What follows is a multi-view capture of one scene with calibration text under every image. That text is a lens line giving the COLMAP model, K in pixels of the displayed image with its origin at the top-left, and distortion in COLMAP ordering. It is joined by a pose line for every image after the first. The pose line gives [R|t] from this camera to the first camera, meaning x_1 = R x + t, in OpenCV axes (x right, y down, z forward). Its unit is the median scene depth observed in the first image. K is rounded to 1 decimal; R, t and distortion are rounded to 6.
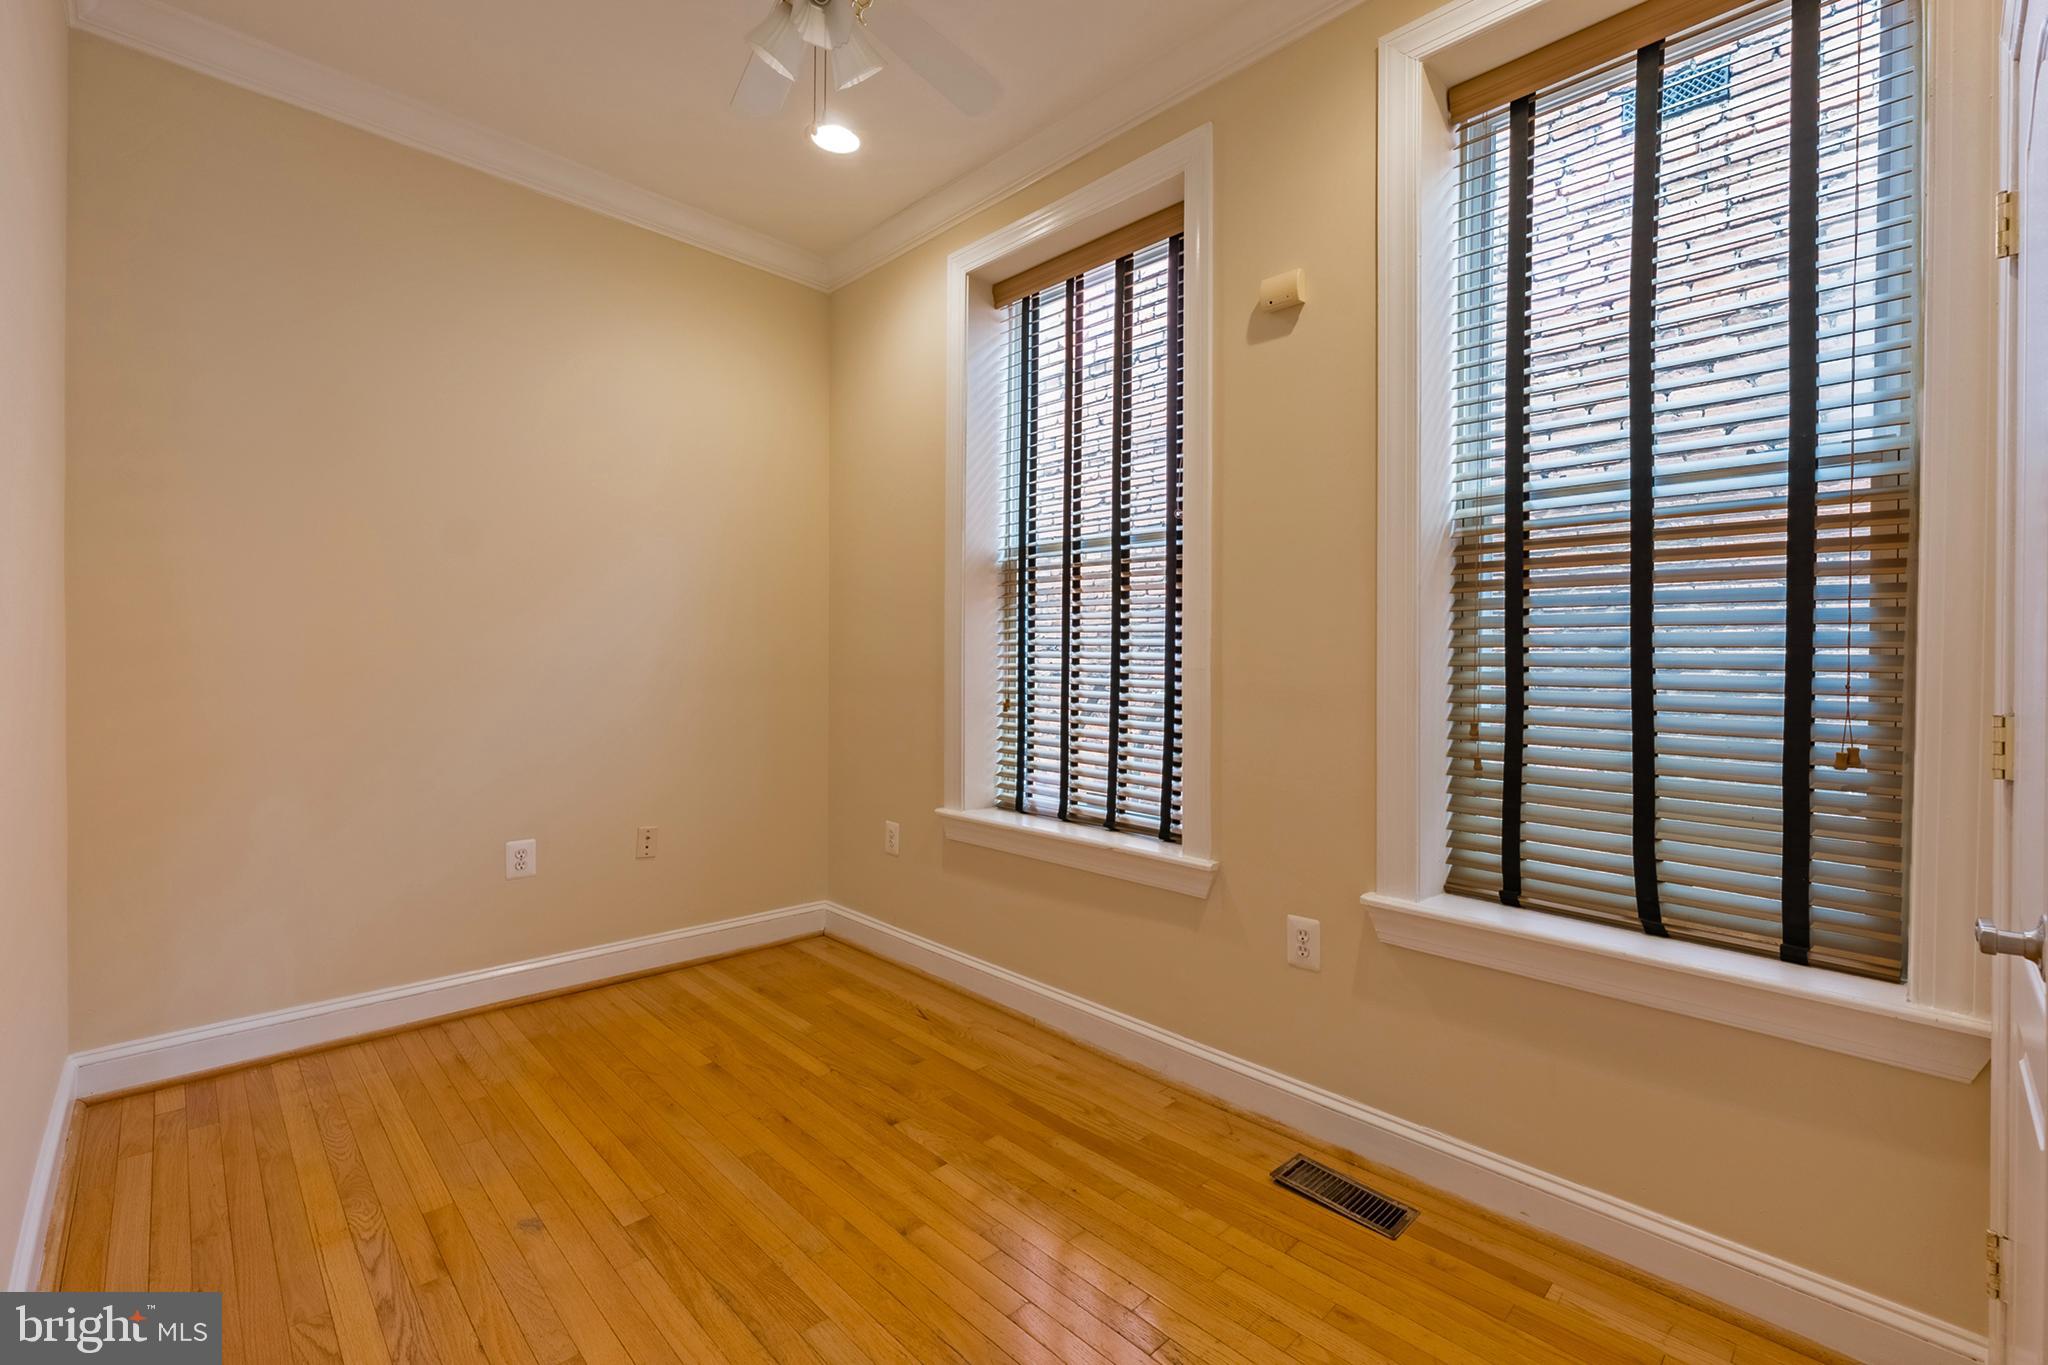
lens RADIAL K [[833.8, 0, 1017.5], [0, 833.8, 661.7], [0, 0, 1]] dist [0.001739, -0.000373]
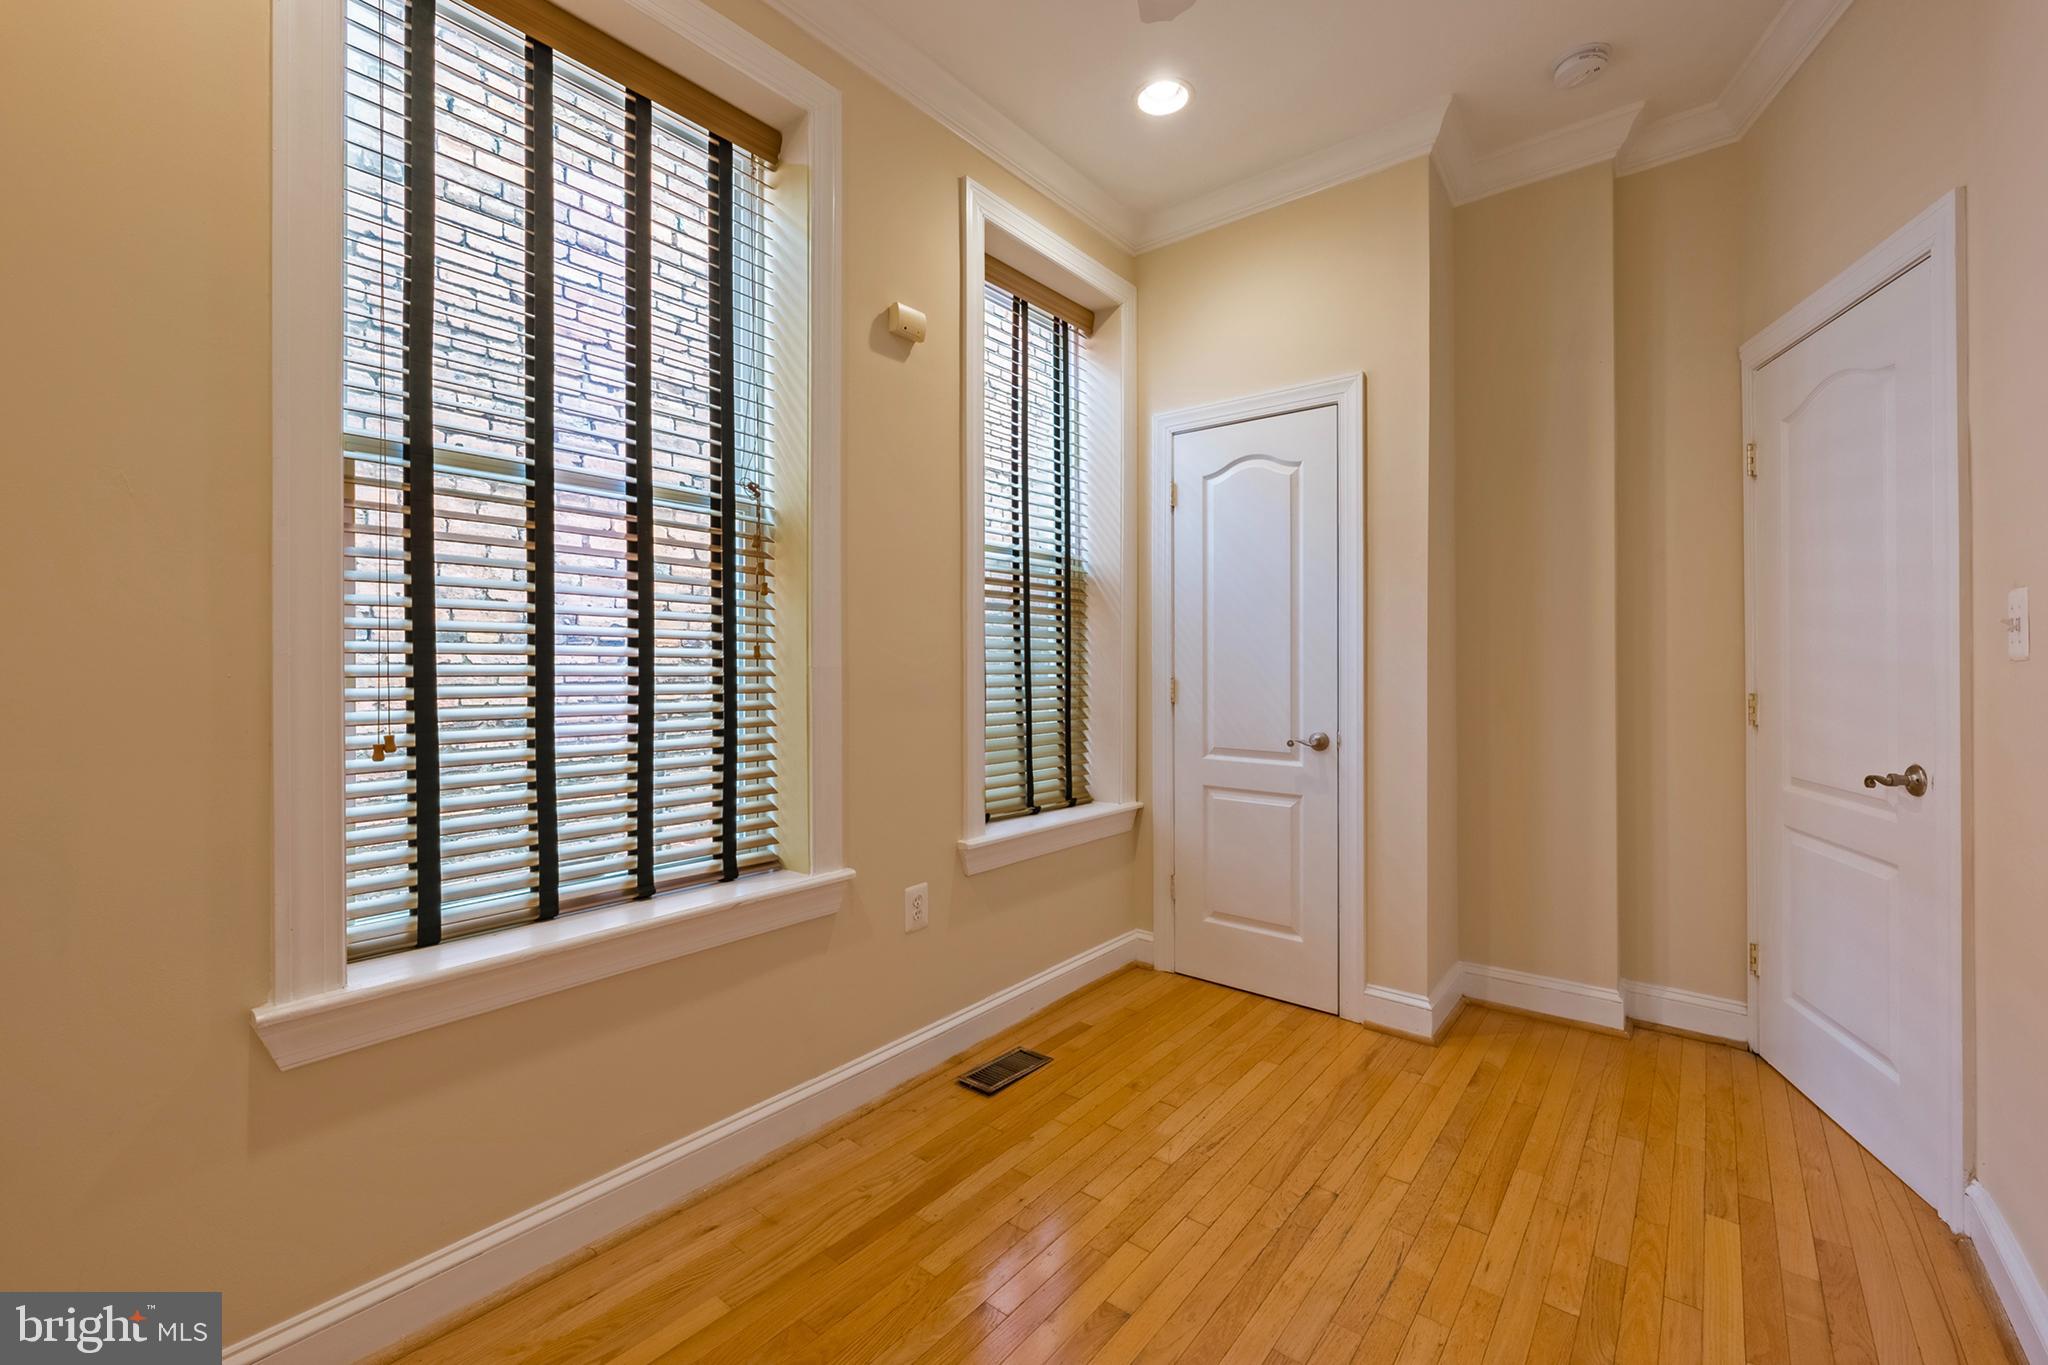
lens RADIAL K [[833.8, 0, 1017.6], [0, 833.8, 672.2], [0, 0, 1]] dist [0.001739, -0.000373]
pose [[-0.076126, -0.007509, 0.997070, -0.785745], [0.016530, 0.999825, 0.008792, 0.010719], [-0.996961, 0.017151, -0.075988, 0.937727]]
